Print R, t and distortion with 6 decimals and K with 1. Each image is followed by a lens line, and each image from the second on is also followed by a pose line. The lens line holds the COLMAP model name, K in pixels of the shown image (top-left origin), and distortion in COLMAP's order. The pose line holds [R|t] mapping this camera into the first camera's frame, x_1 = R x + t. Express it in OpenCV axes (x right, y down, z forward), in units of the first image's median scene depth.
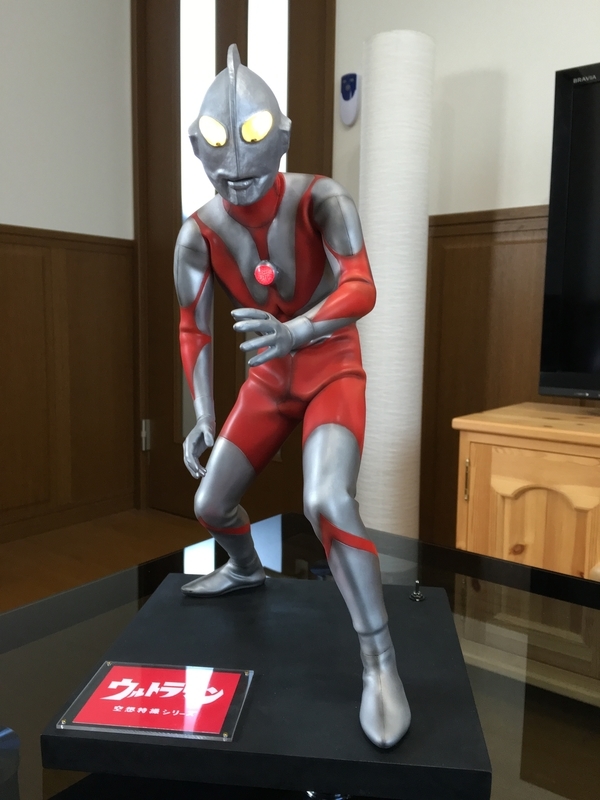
lens RADIAL K [[712.6, 0, 297.9], [0, 712.6, 393.4], [0, 0, 1]] dist [0.111547, -0.158091]
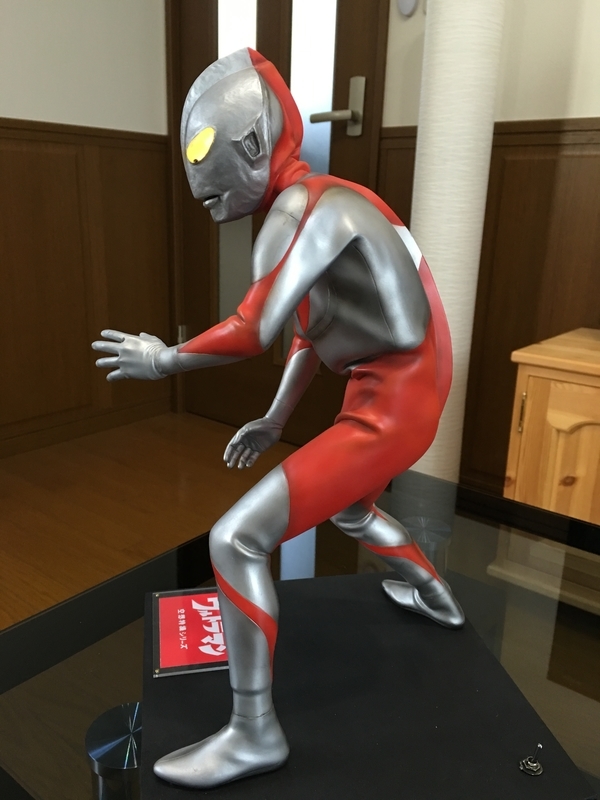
lens RADIAL K [[712.6, 0, 301.3], [0, 712.6, 401.8], [0, 0, 1]] dist [0.111547, -0.158091]
pose [[0.999758, 0.018908, -0.011276, -0.051902], [-0.016695, 0.985039, 0.171520, -0.051310], [0.014350, -0.171290, 0.985116, 0.003914]]
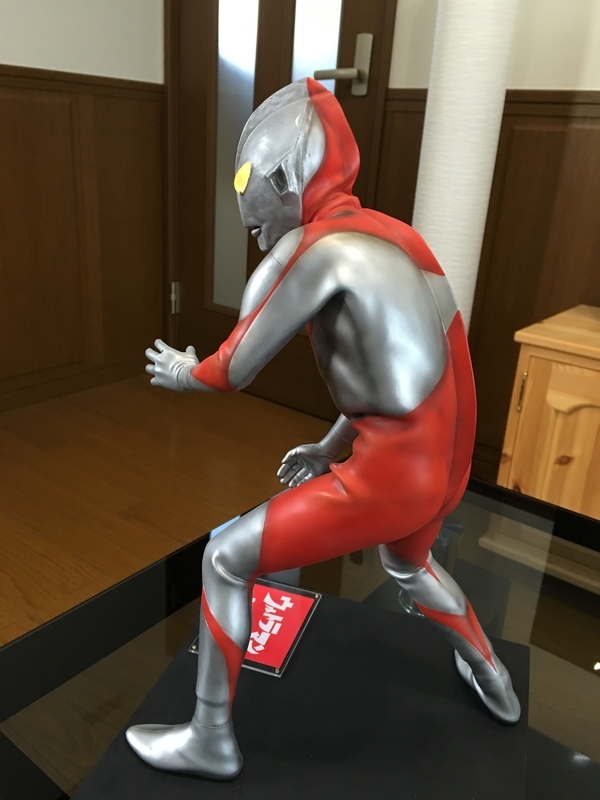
lens RADIAL K [[712.6, 0, 299.2], [0, 712.6, 399.6], [0, 0, 1]] dist [0.111547, -0.158091]
pose [[0.998848, 0.045296, 0.015819, -0.079013], [-0.047769, 0.969658, 0.239753, -0.081265], [-0.004479, -0.240232, 0.970705, 0.006878]]
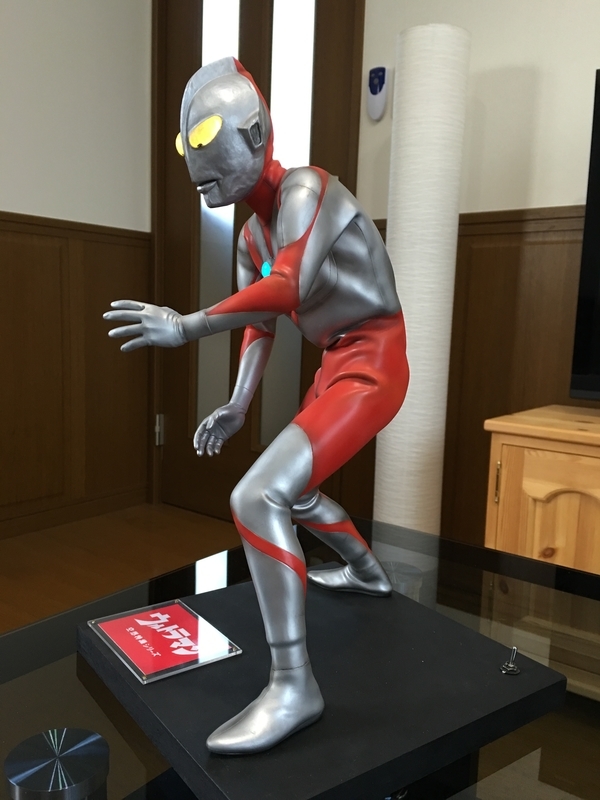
lens RADIAL K [[712.6, 0, 302.0], [0, 712.6, 403.1], [0, 0, 1]] dist [0.111547, -0.158091]
pose [[0.999787, 0.018548, 0.009044, -0.038182], [-0.018714, 0.999651, 0.018635, -0.001860], [-0.008695, -0.018801, 0.999785, 0.008263]]
